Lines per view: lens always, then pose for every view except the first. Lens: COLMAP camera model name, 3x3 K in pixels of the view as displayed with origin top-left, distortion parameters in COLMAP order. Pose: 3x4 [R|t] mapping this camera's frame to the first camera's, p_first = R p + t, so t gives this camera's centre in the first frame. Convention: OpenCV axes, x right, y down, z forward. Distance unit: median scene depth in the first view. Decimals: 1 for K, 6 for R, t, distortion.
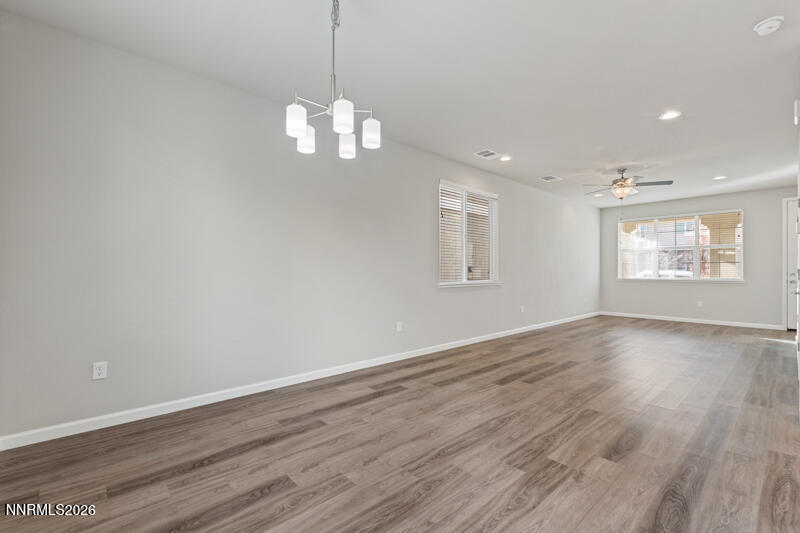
lens RADIAL K [[346.9, 0, 398.4], [0, 346.9, 269.7], [0, 0, 1]] dist [0.013947, -0.000522]
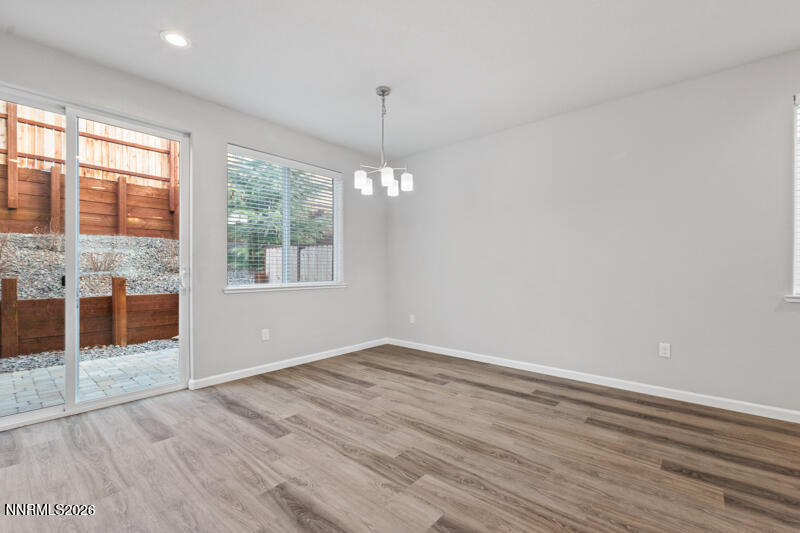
lens RADIAL K [[346.9, 0, 398.4], [0, 346.9, 269.7], [0, 0, 1]] dist [0.013947, -0.000522]
pose [[0.123967, -0.003855, -0.992279, 1.131671], [0.003094, 0.999989, -0.003498, 0.017268], [0.992281, -0.002637, 0.123978, 0.715015]]
